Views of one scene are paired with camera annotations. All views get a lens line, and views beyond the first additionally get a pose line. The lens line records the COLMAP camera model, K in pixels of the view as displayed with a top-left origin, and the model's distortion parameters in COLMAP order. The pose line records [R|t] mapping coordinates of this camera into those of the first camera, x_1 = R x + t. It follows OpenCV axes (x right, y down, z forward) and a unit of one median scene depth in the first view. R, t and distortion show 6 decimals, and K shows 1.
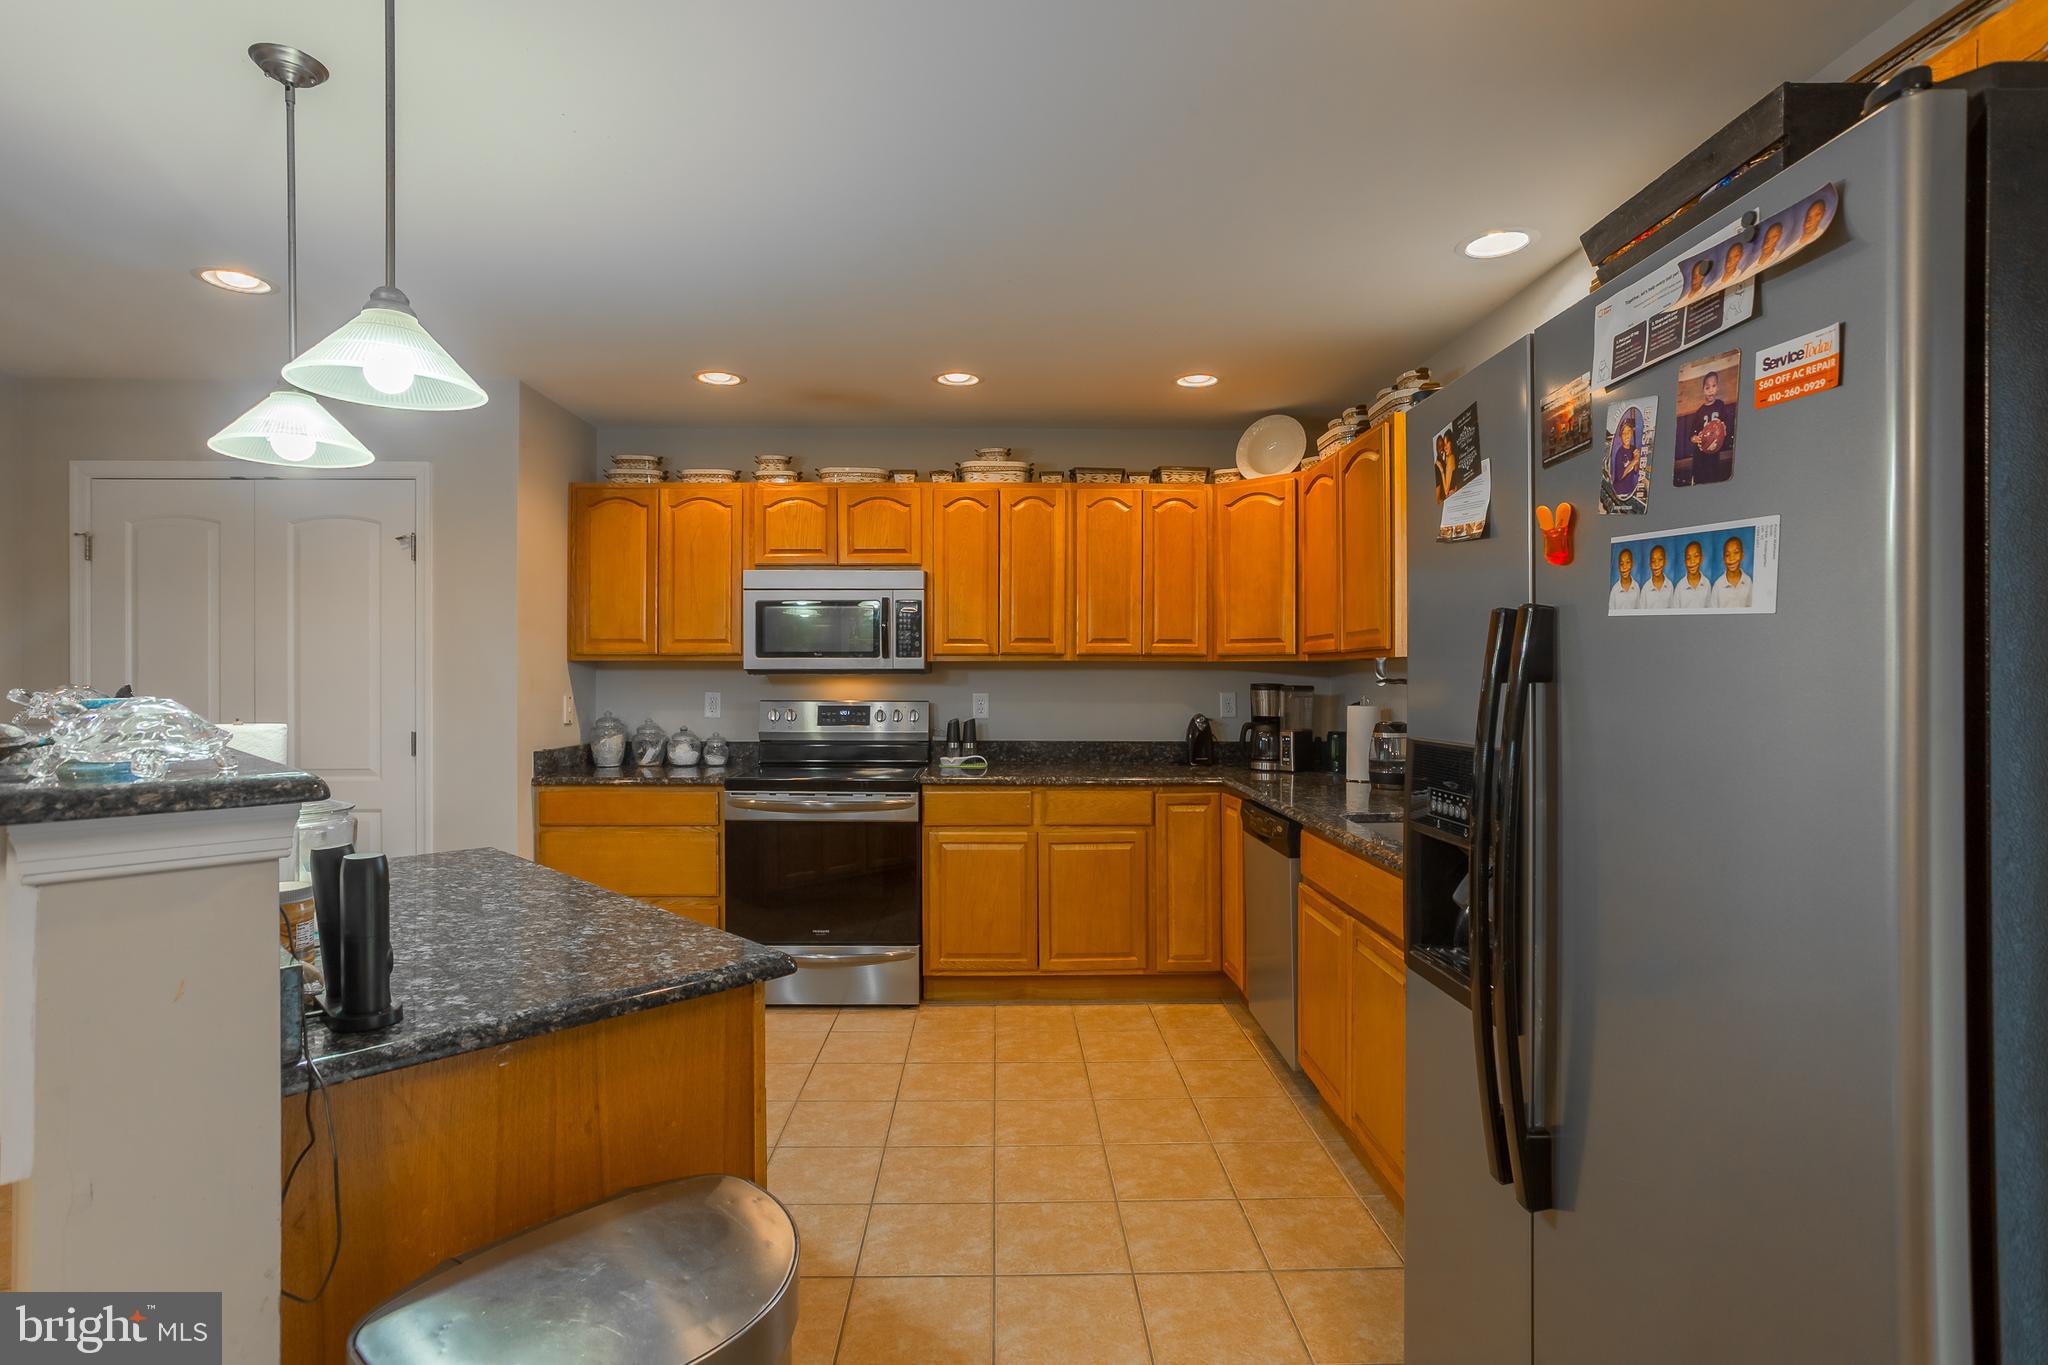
lens RADIAL K [[1011.8, 0, 1008.5], [0, 1011.8, 676.6], [0, 0, 1]] dist [-0.019180, 0.000125]
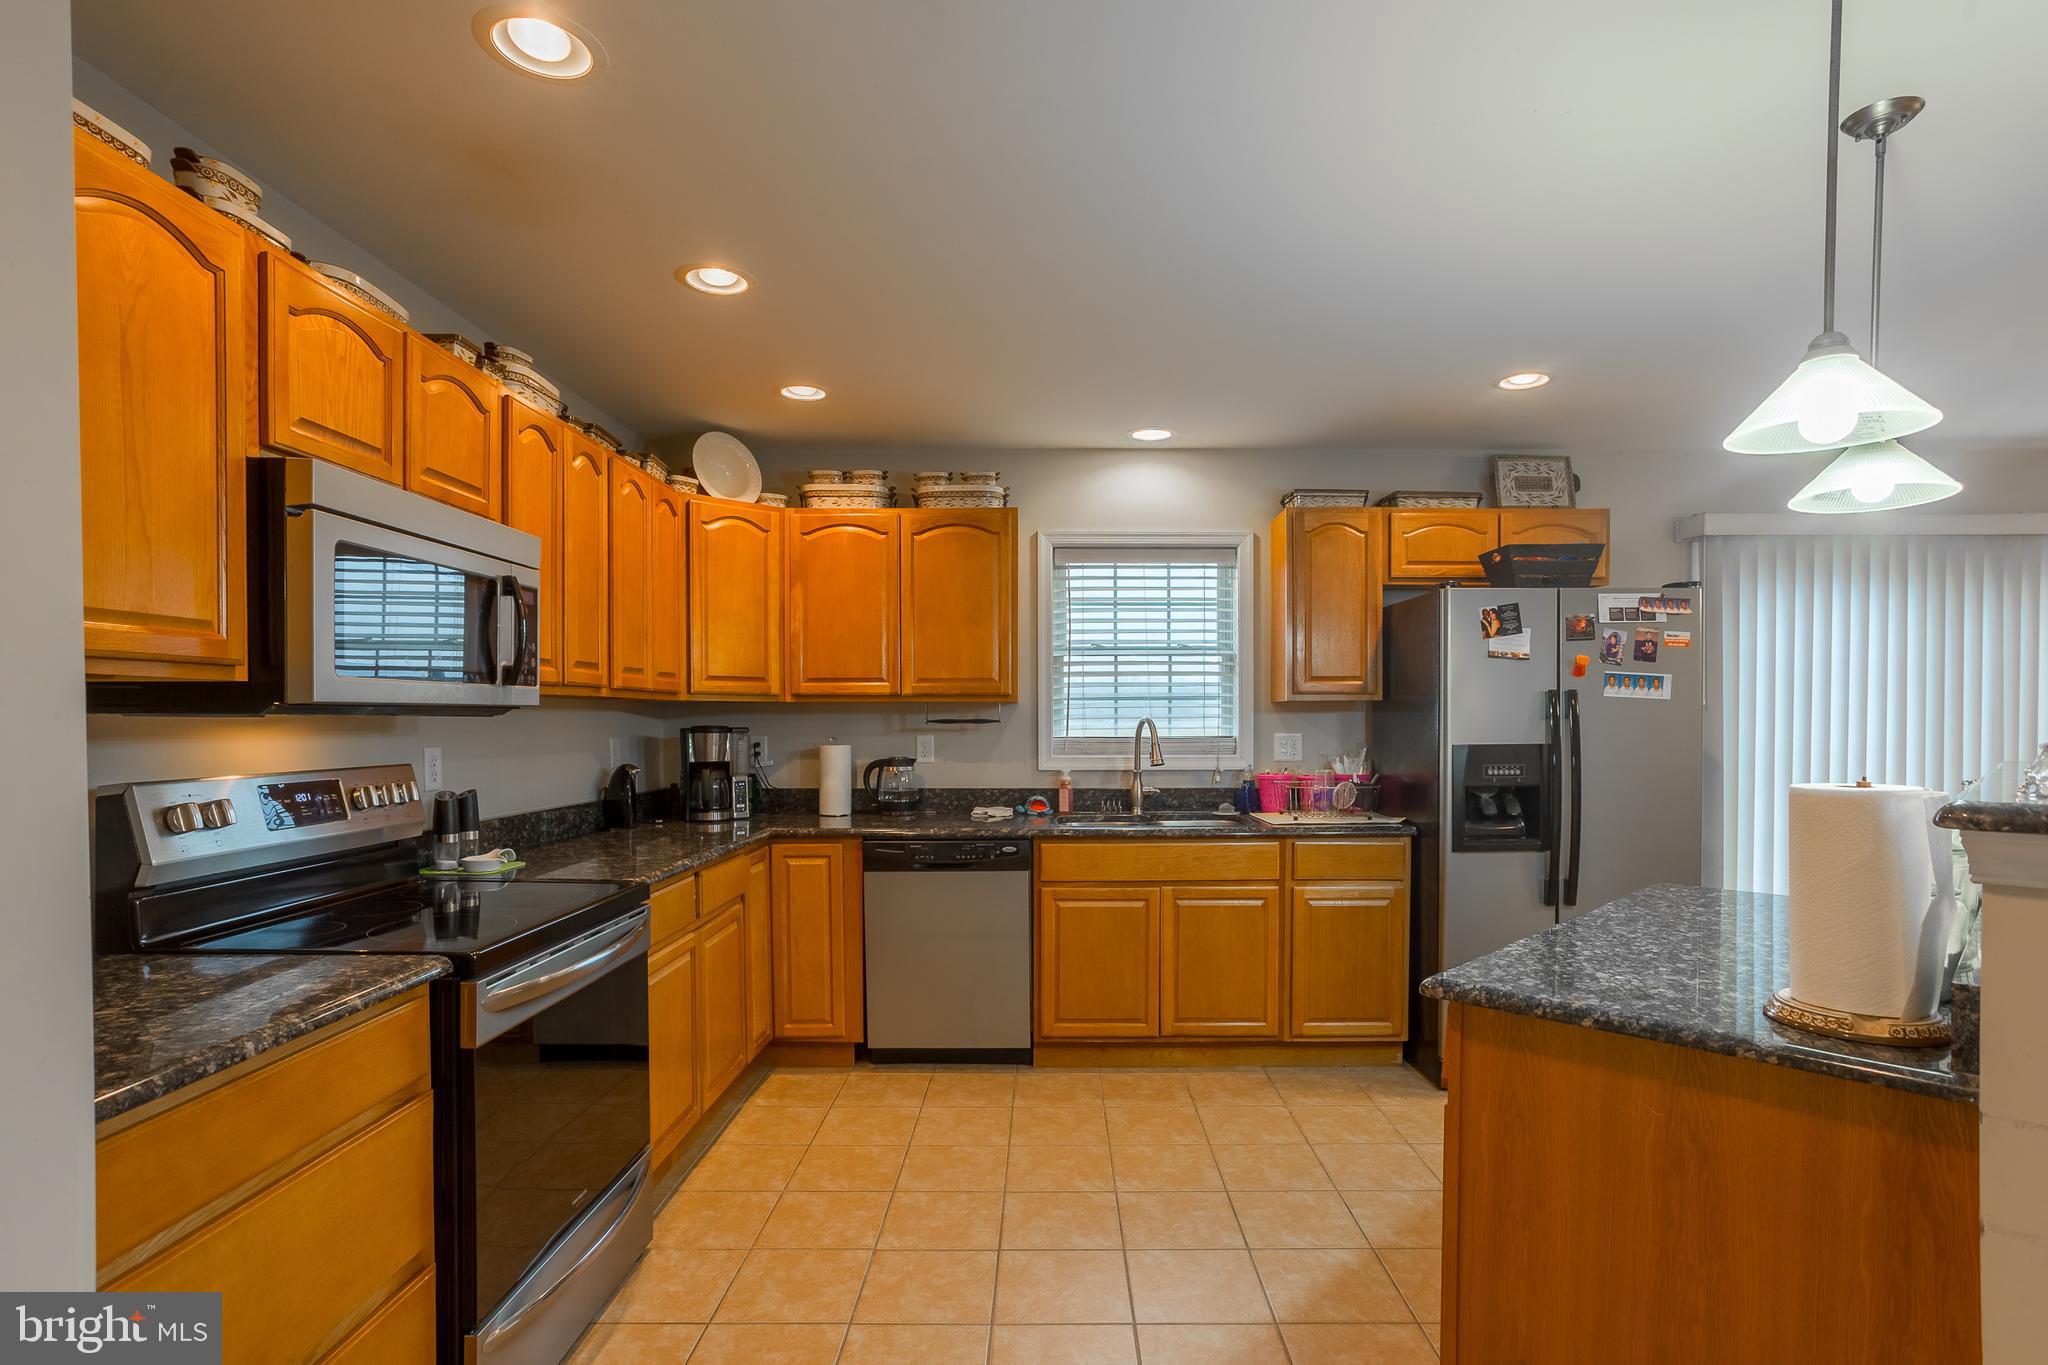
lens RADIAL K [[1011.8, 0, 1050.9], [0, 1011.8, 737.7], [0, 0, 1]] dist [-0.024487, 0.000437]
pose [[0.013578, -0.021361, 0.999680, -0.693961], [0.002827, 0.999769, 0.021325, -0.000946], [-0.999904, 0.002537, 0.013635, 0.732150]]
